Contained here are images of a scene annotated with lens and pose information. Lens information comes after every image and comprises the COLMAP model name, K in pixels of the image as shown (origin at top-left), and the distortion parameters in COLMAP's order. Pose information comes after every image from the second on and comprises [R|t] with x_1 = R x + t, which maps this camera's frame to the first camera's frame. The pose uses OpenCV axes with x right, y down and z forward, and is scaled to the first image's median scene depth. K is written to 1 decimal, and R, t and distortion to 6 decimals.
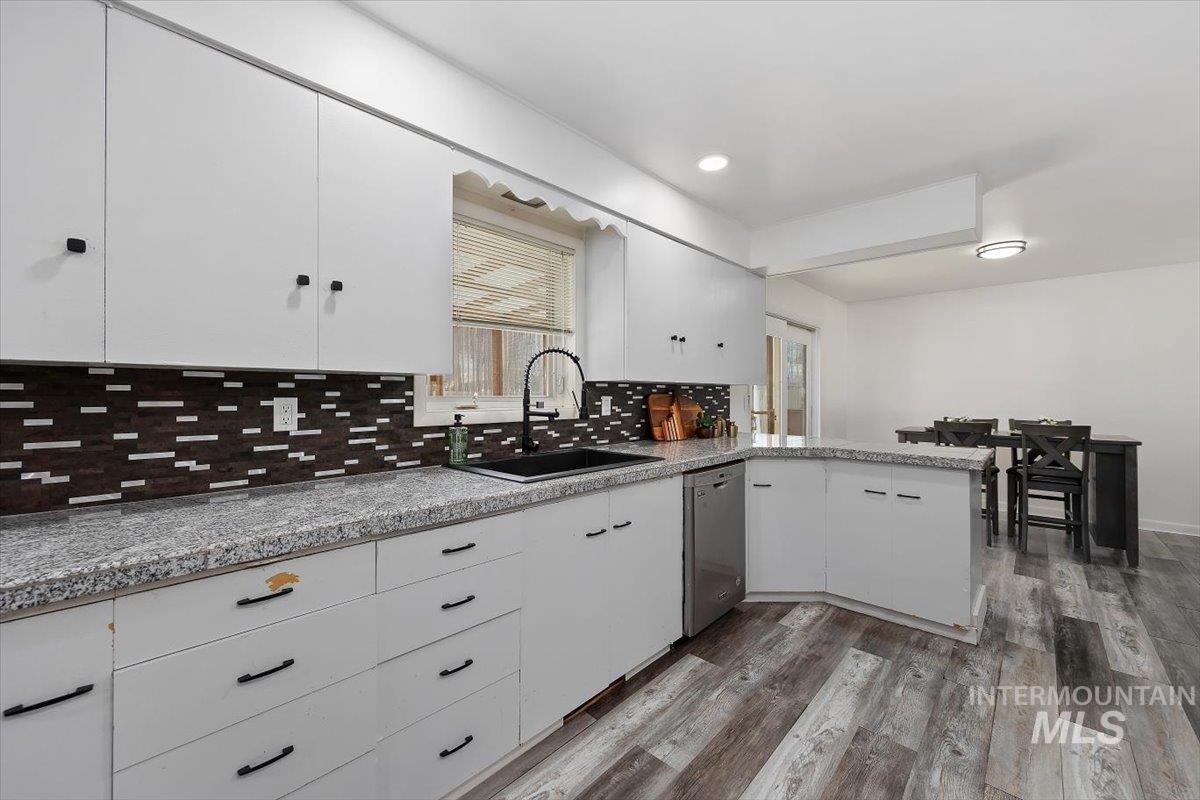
lens RADIAL K [[480.6, 0, 593.3], [0, 480.6, 387.8], [0, 0, 1]] dist [-0.001194, -0.000587]
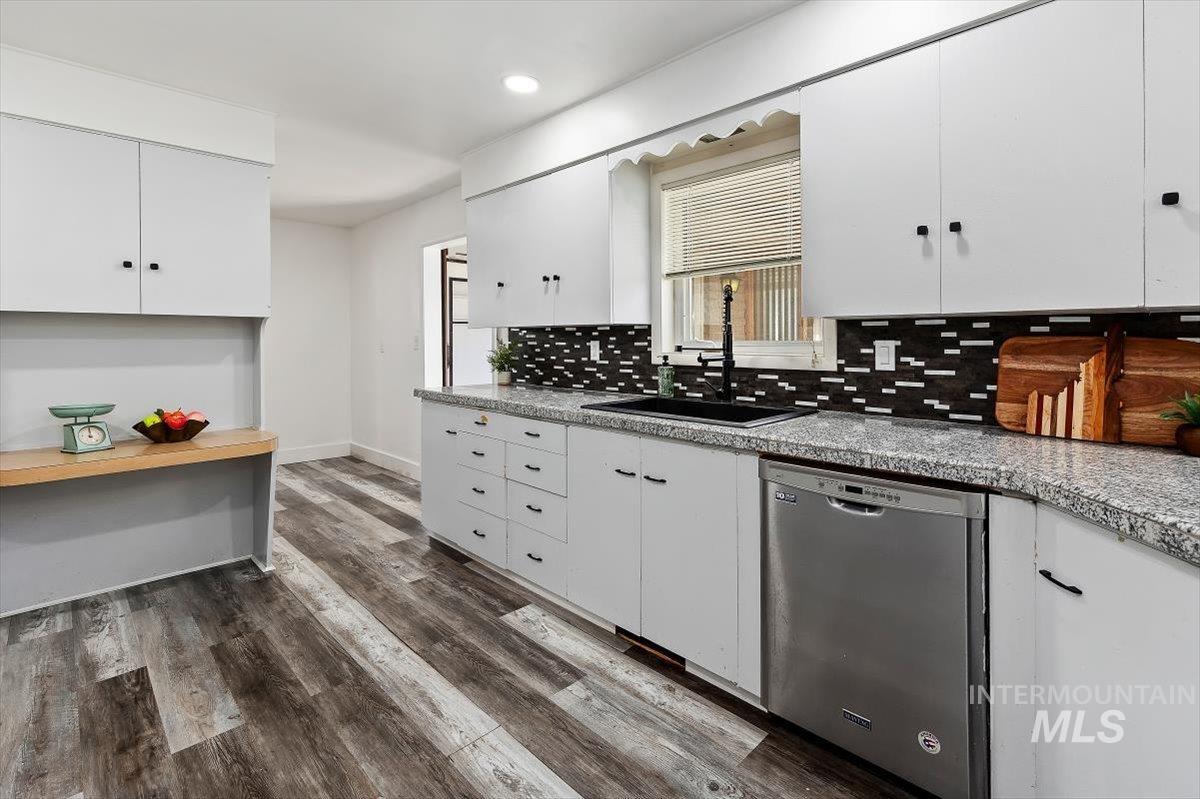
lens RADIAL K [[545.7, 0, 631.9], [0, 545.7, 340.8], [0, 0, 1]] dist [0.004166, 0.000298]
pose [[-0.009351, -0.001745, -0.999955, 1.081681], [0.013421, 0.999908, -0.001871, 0.020968], [0.999866, -0.013438, -0.009327, 0.949062]]
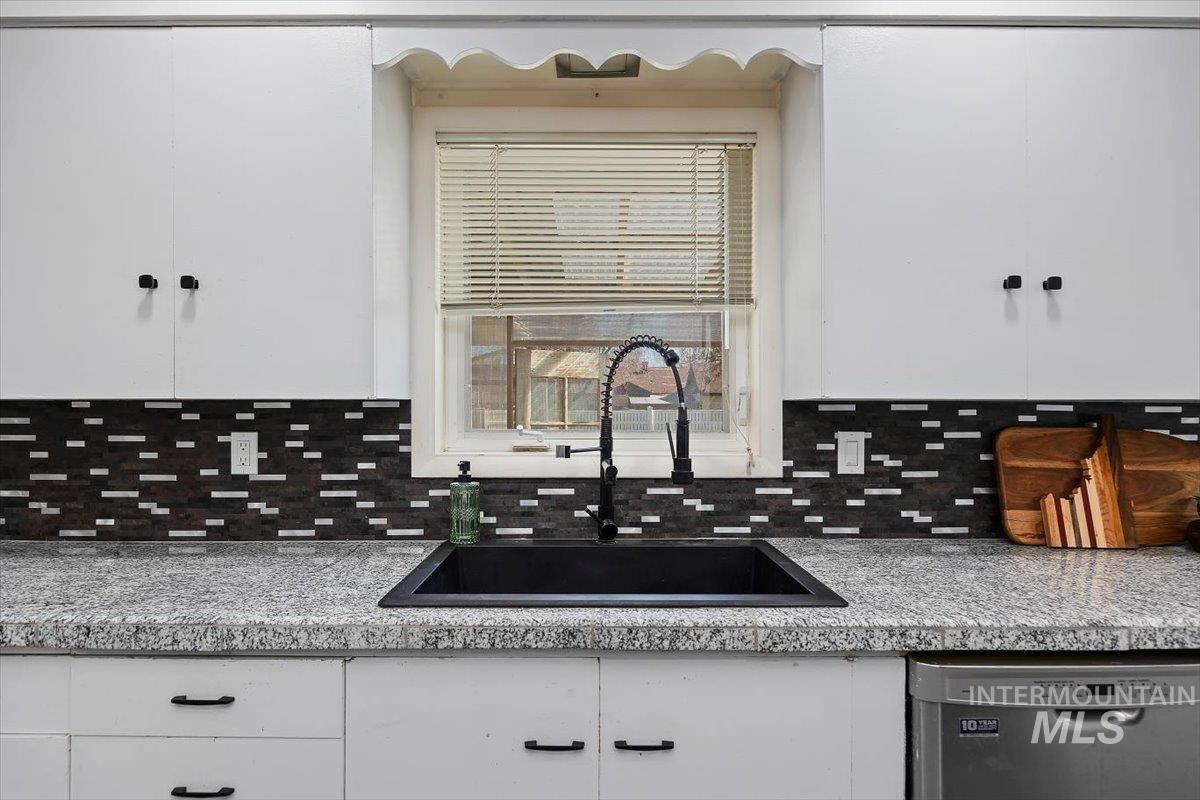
lens RADIAL K [[649.2, 0, 591.4], [0, 649.2, 404.7], [0, 0, 1]] dist [-0.000415, -0.000547]
pose [[0.684964, -0.008769, -0.728524, 0.437422], [0.010485, 0.999943, -0.002177, -0.013391], [0.728502, -0.006147, 0.685016, 0.564717]]
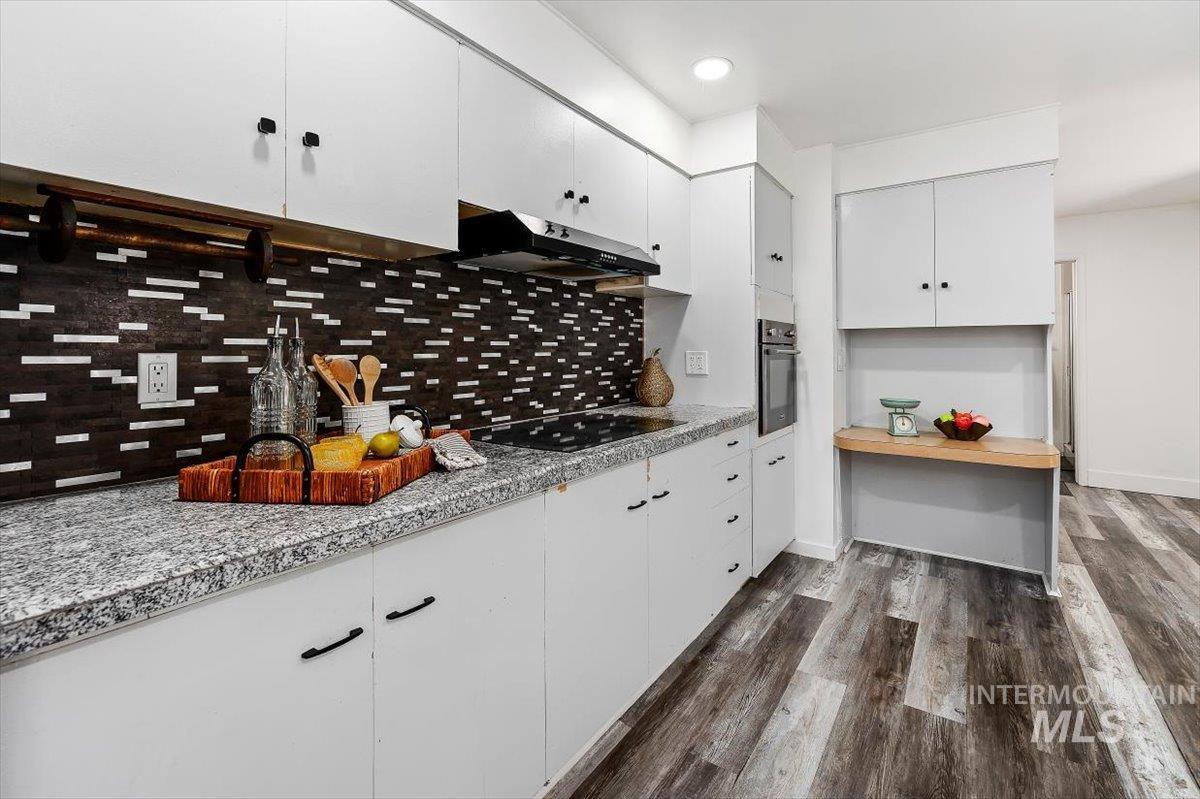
lens RADIAL K [[526.4, 0, 629.8], [0, 526.4, 346.8], [0, 0, 1]] dist [-0.001437, -0.000115]
pose [[-0.984437, -0.002881, -0.175717, 0.900846], [0.000090, 0.999857, -0.016900, 0.020534], [0.175740, -0.016652, -0.984296, 1.073529]]
